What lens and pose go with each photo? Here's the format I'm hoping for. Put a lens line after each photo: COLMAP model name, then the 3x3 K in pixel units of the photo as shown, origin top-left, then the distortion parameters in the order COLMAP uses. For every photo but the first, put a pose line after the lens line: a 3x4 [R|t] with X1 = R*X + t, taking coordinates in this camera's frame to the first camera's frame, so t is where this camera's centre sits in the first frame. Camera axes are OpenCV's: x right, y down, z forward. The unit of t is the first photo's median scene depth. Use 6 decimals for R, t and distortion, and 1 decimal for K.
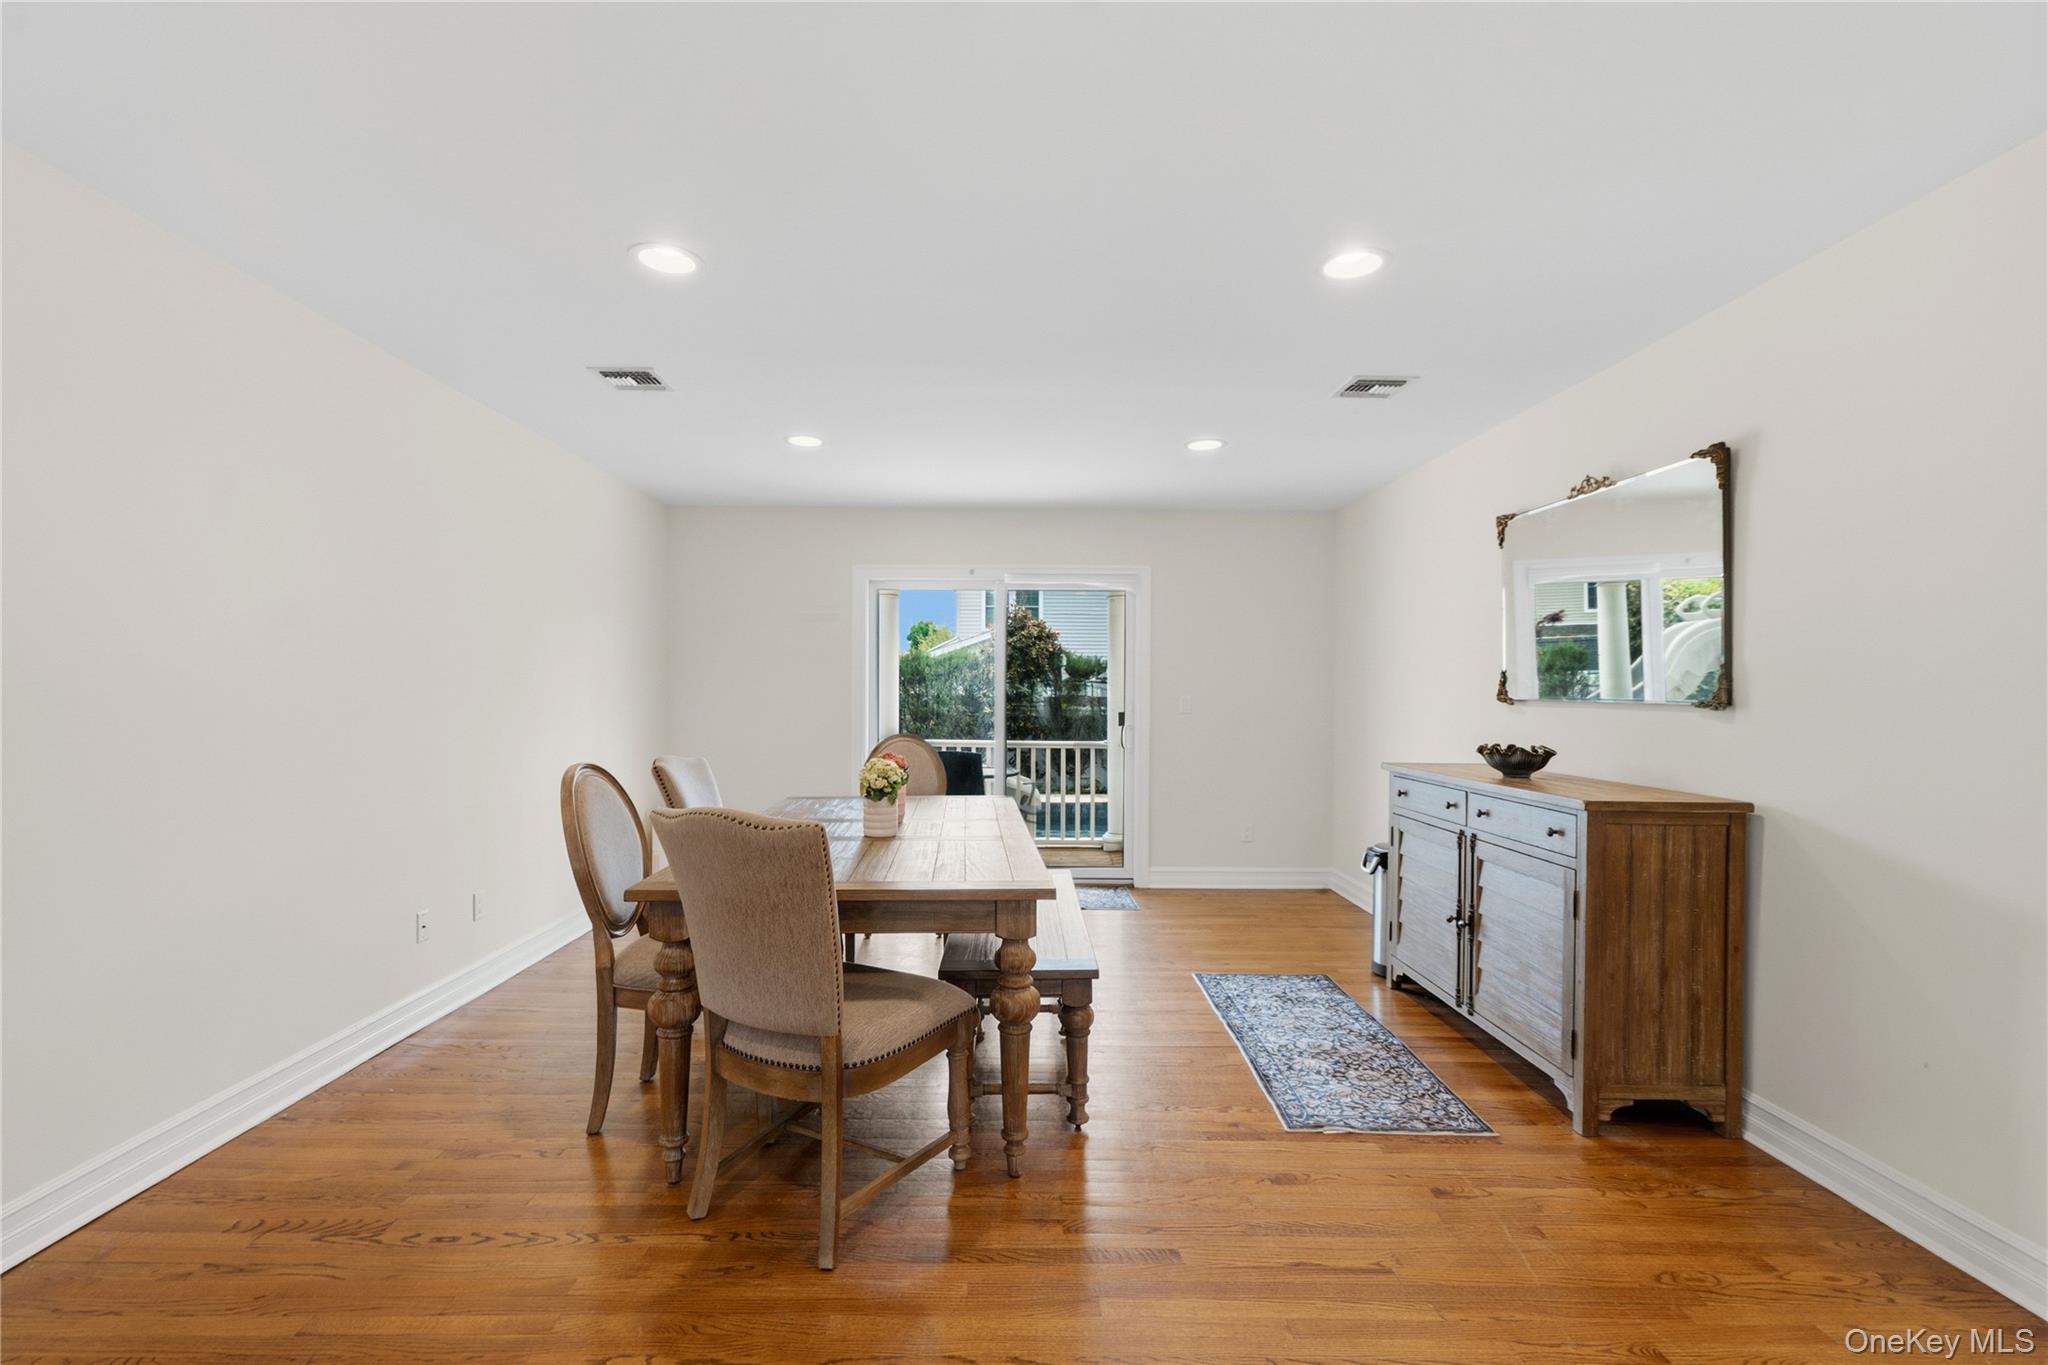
lens RADIAL K [[949.6, 0, 1017.4], [0, 949.6, 693.3], [0, 0, 1]] dist [-0.001072, 0.000788]
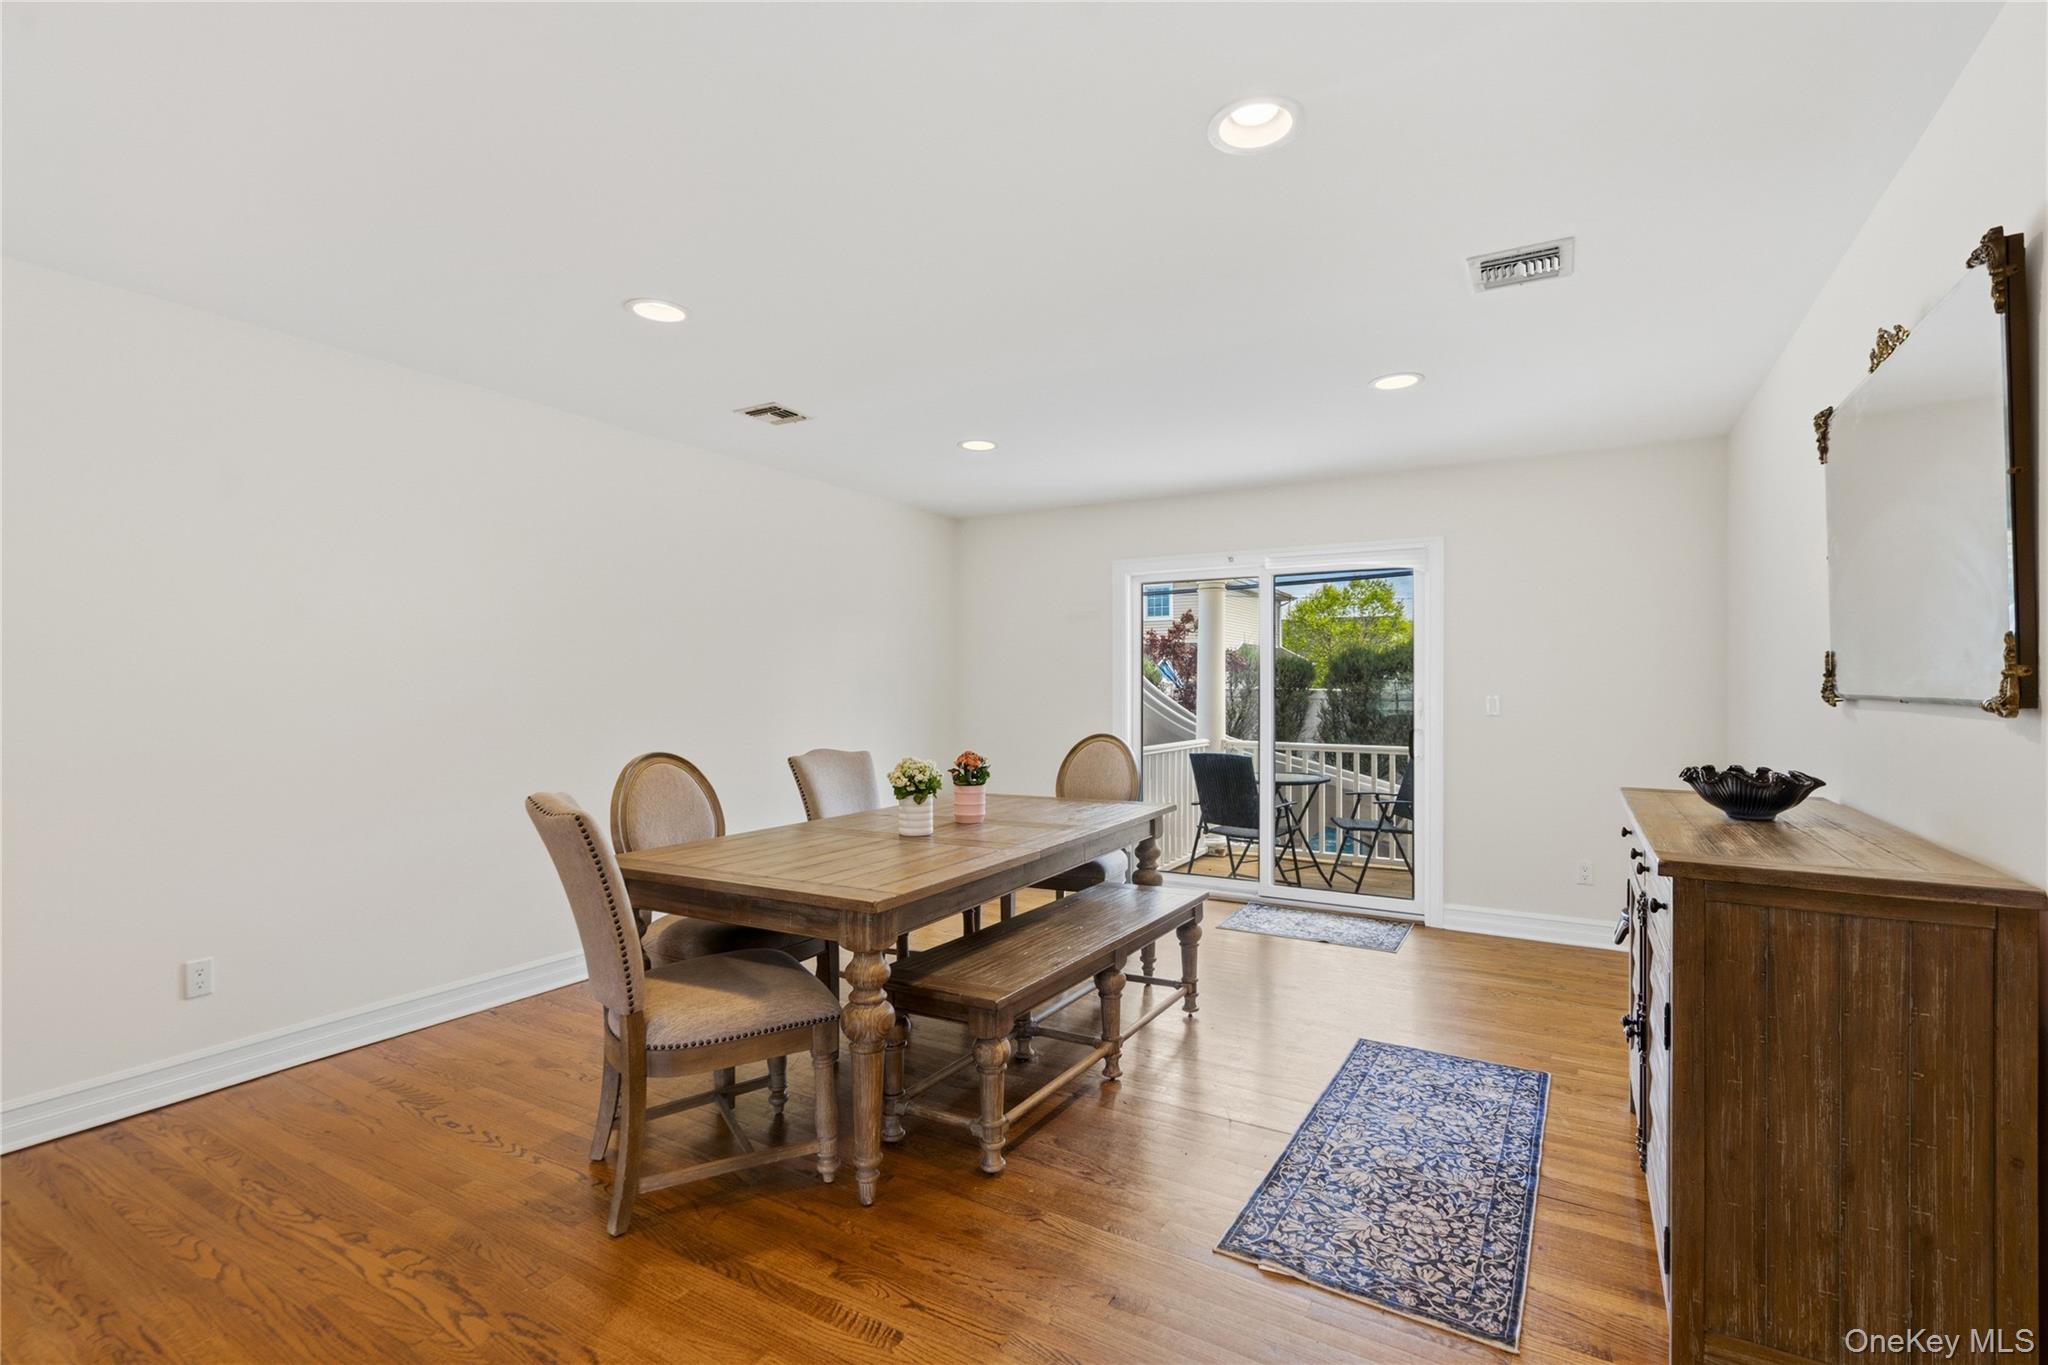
lens RADIAL K [[949.6, 0, 1019.3], [0, 949.6, 680.2], [0, 0, 1]] dist [-0.001072, 0.000788]
pose [[0.852990, -0.009330, -0.521843, 0.538406], [0.002709, 0.999906, -0.013450, 0.002405], [0.521920, 0.010059, 0.852935, 0.236333]]
